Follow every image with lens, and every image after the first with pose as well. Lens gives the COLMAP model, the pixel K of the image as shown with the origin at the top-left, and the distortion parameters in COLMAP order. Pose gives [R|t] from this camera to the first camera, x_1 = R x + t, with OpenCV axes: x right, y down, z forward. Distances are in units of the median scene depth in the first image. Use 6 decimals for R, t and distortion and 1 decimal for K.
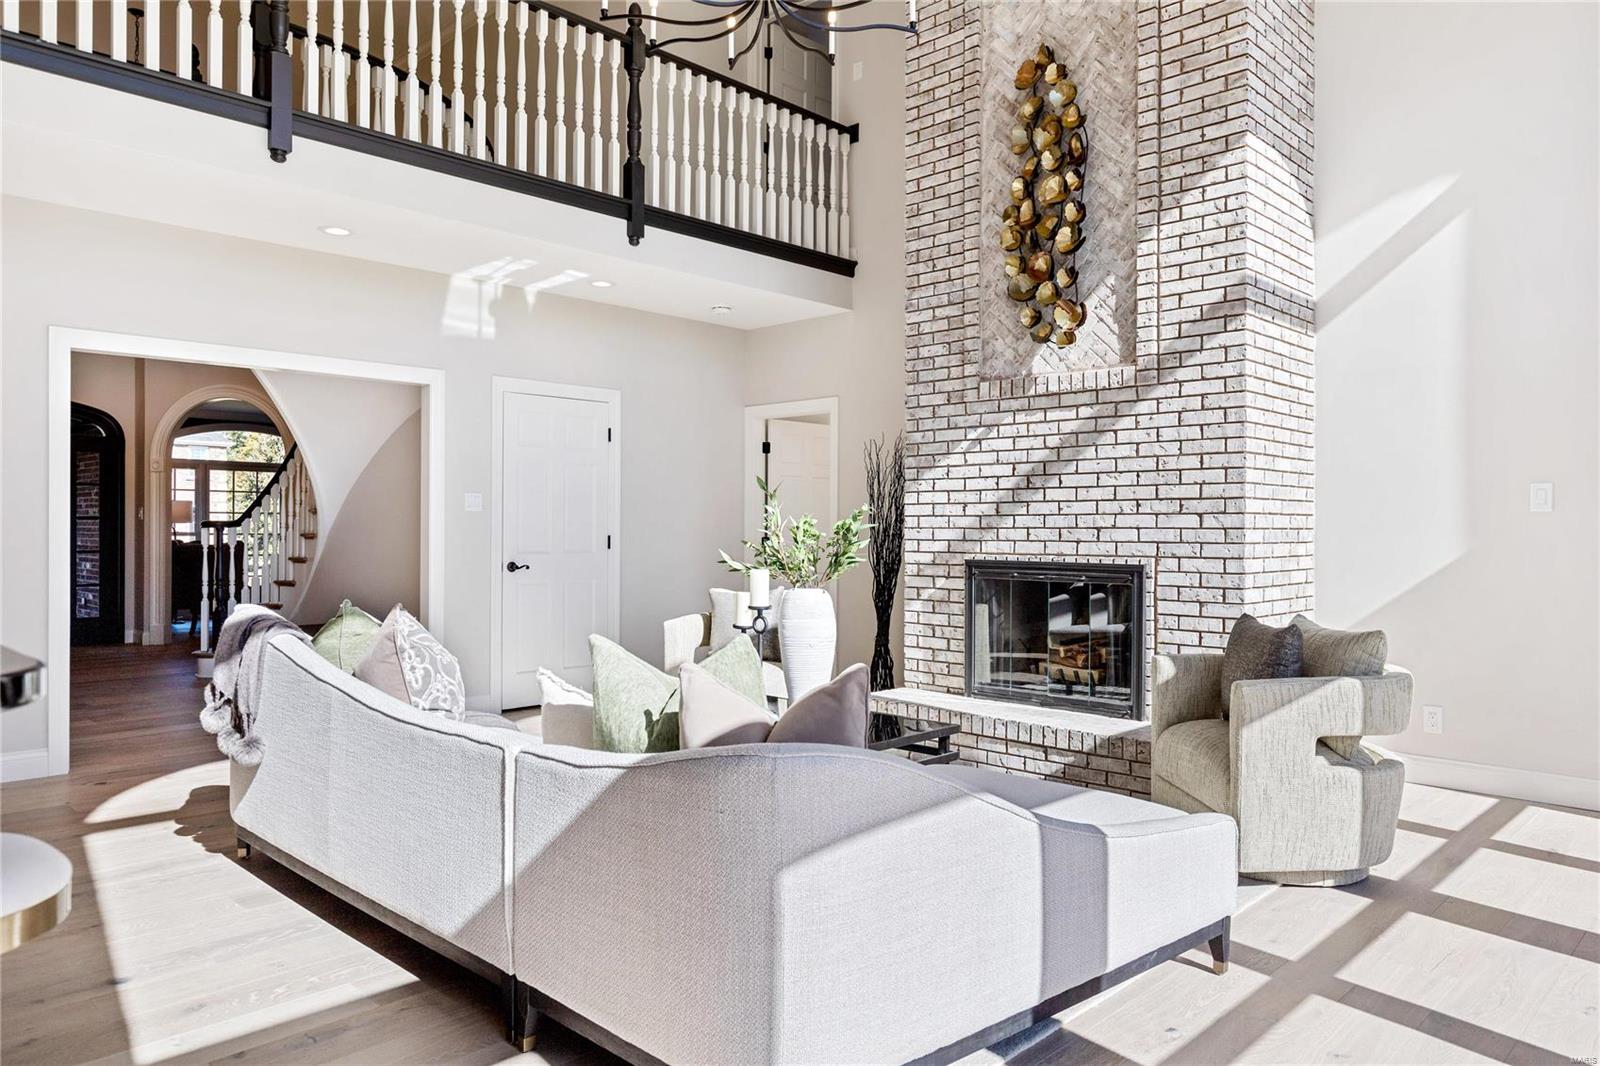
lens RADIAL K [[1079.8, 0, 804.1], [0, 1079.8, 526.0], [0, 0, 1]] dist [0.000433, 0.000216]
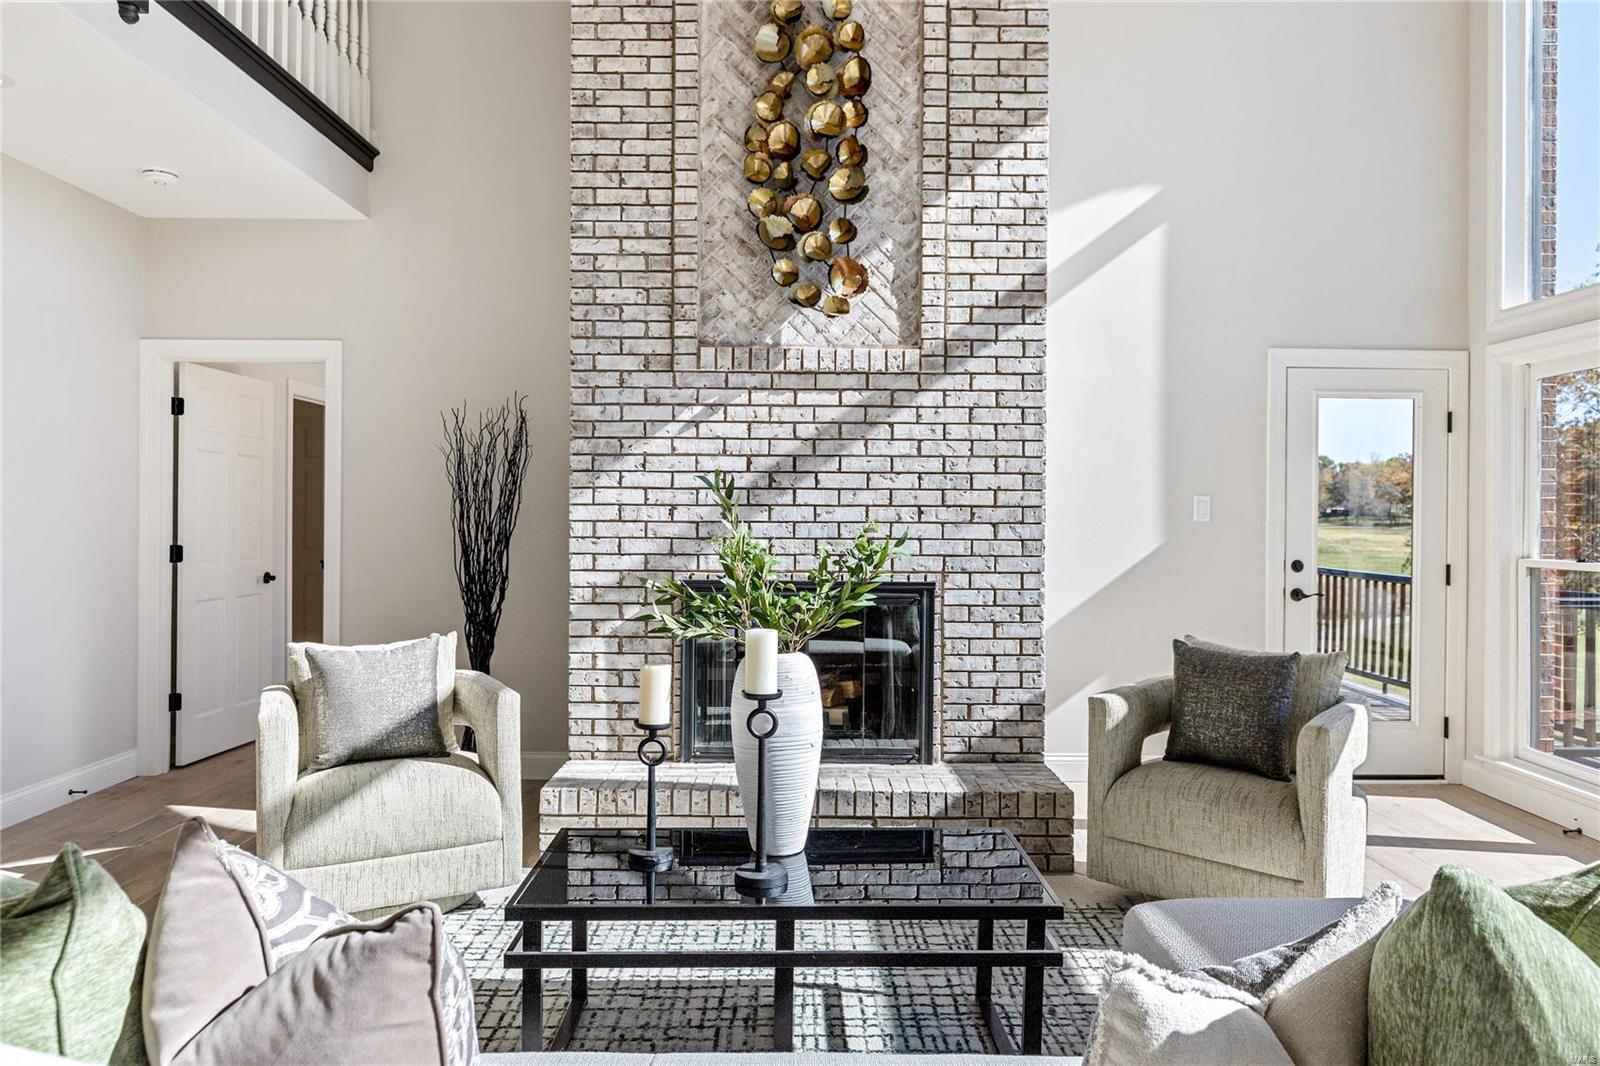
lens RADIAL K [[1070.6, 0, 802.5], [0, 1070.6, 509.8], [0, 0, 1]] dist [-0.003664, -0.003931]
pose [[0.710333, 0.003814, 0.703856, -0.341010], [-0.005868, 0.999983, 0.000504, -0.020355], [-0.703842, -0.004488, 0.710343, 0.443389]]
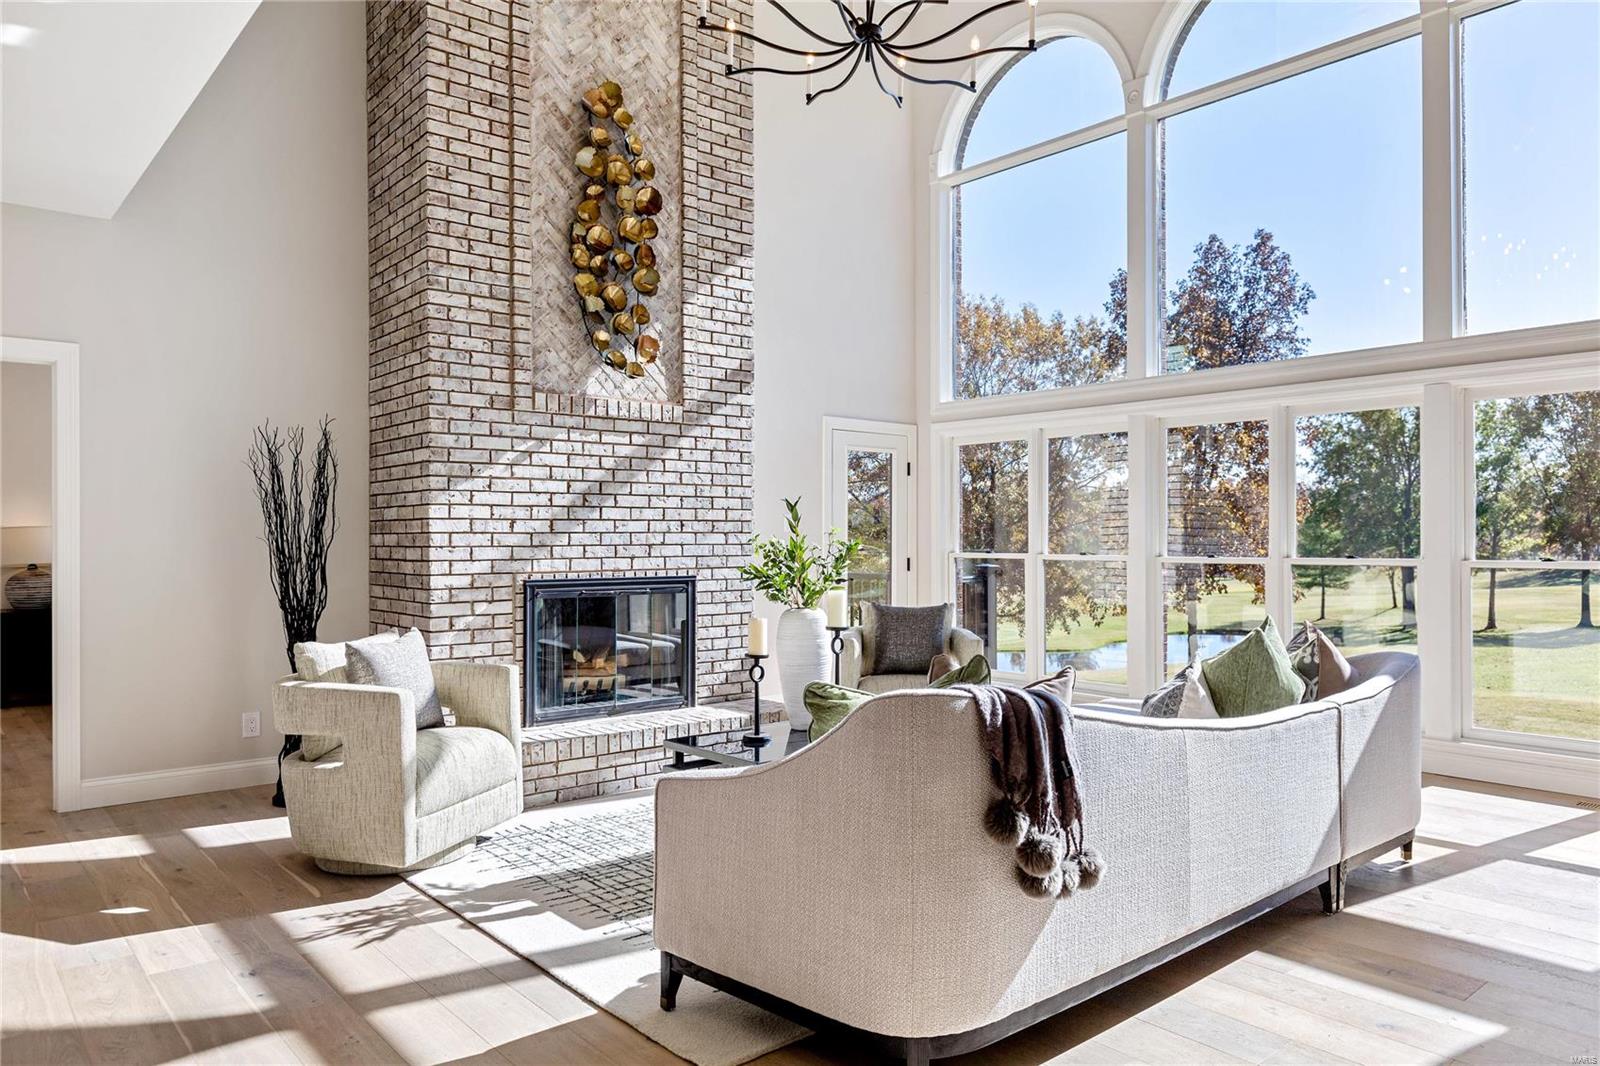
lens RADIAL K [[1067.3, 0, 800.0], [0, 1067.3, 533.0], [0, 0, 1]] dist [-0.005277, -0.004602]
pose [[0.093178, 0.000151, 0.995649, -0.803059], [0.000022, 1.000000, -0.000153, -0.010109], [-0.995650, 0.000036, 0.093178, 0.732874]]
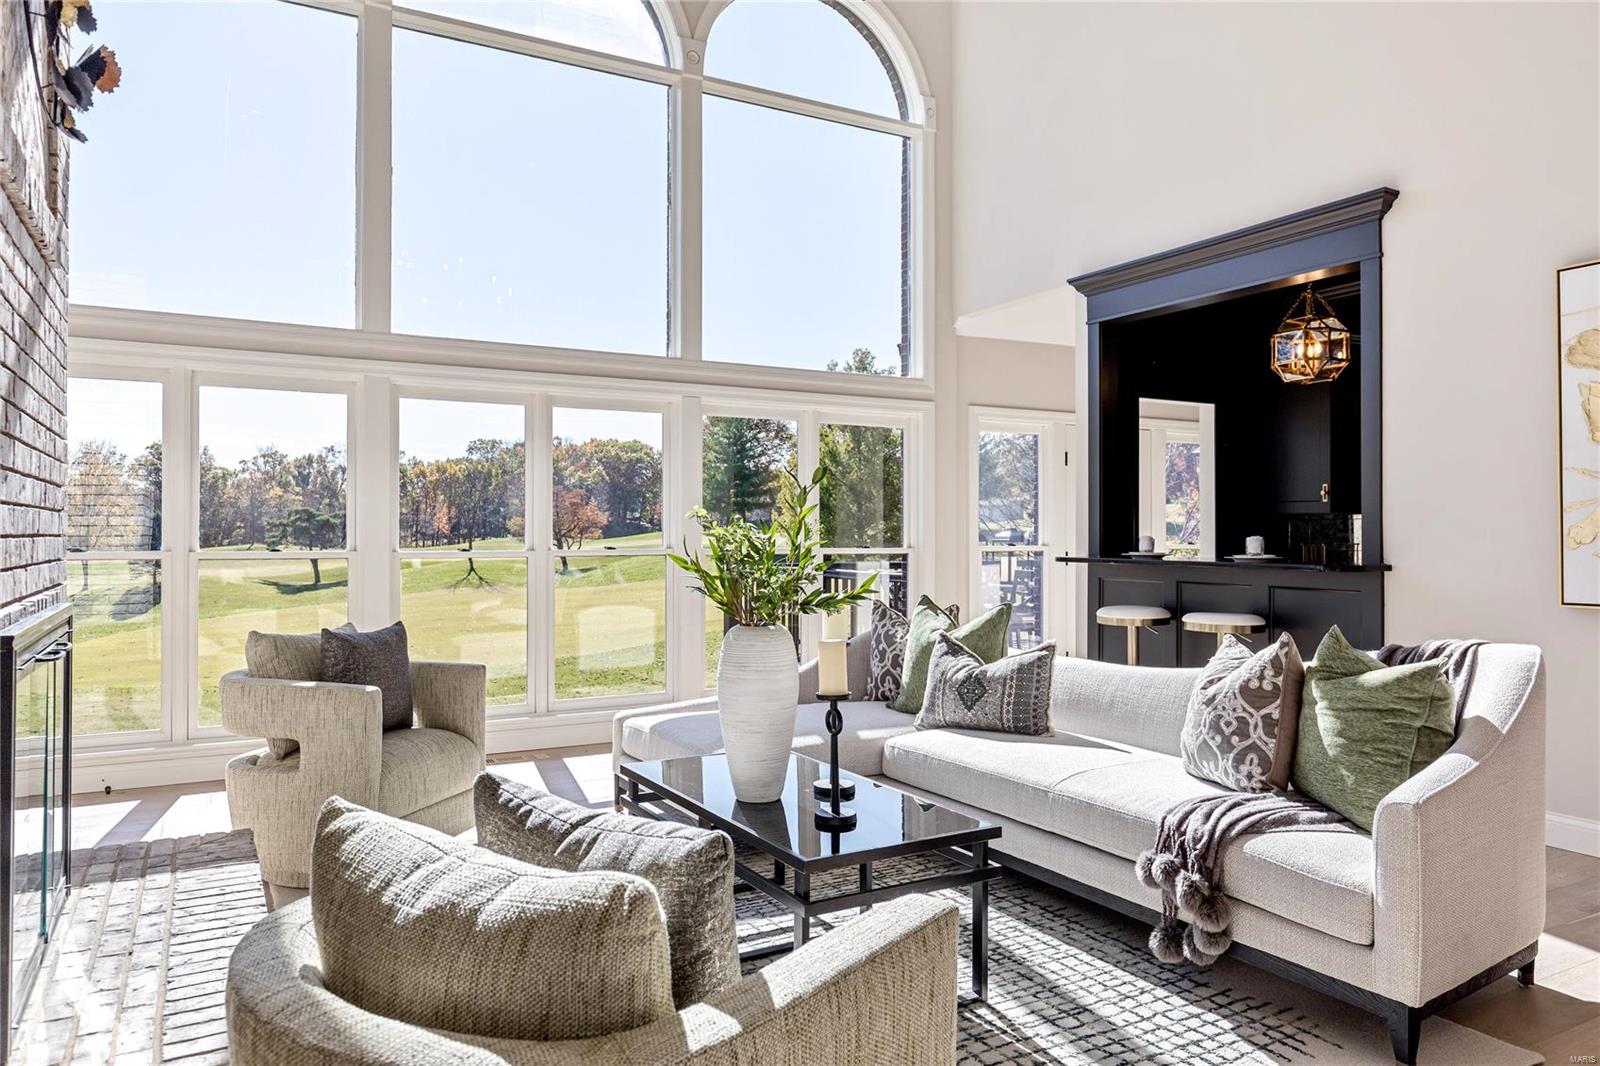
lens RADIAL K [[1079.8, 0, 804.1], [0, 1079.8, 526.0], [0, 0, 1]] dist [0.000433, 0.000216]
pose [[-0.961204, -0.001684, 0.275835, -0.176838], [-0.004324, 0.999950, -0.008963, 0.000378], [-0.275806, -0.009808, -0.961163, 1.342051]]
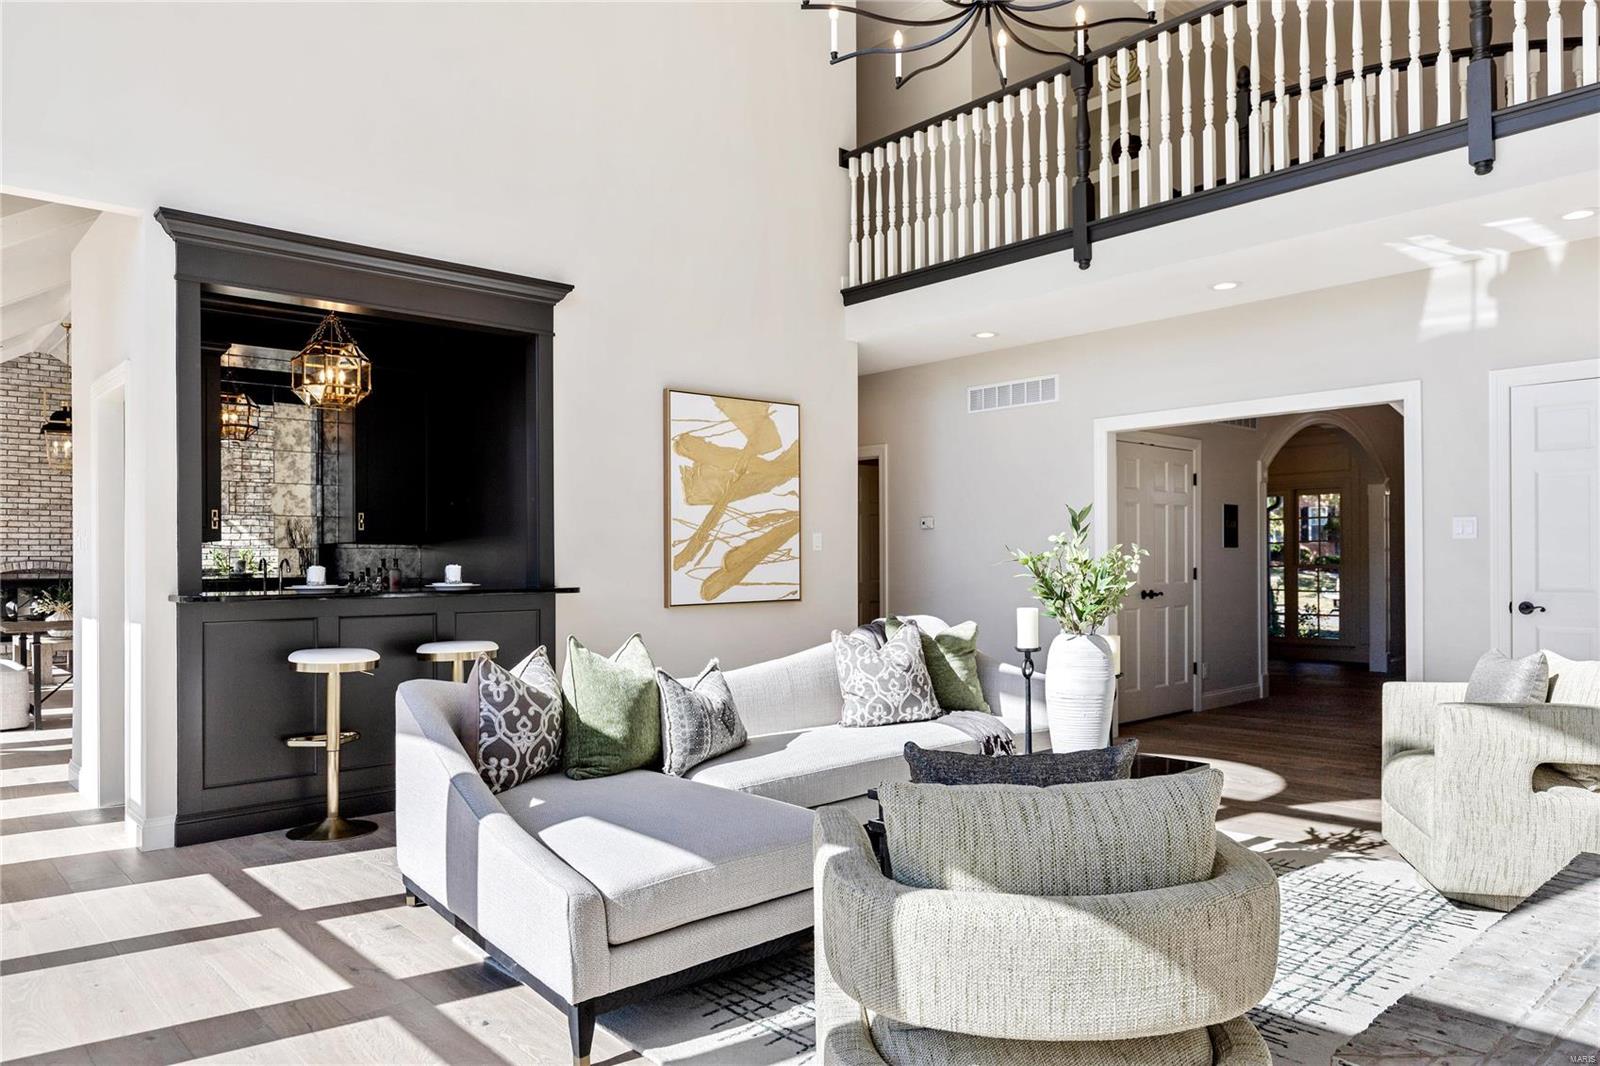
lens RADIAL K [[1058.4, 0, 817.3], [0, 1058.4, 557.7], [0, 0, 1]] dist [-0.014926, 0.000120]
pose [[-0.051447, -0.005020, -0.998663, 0.667370], [0.008632, 0.999948, -0.005471, 0.001223], [0.998638, -0.008902, -0.051401, 0.675219]]
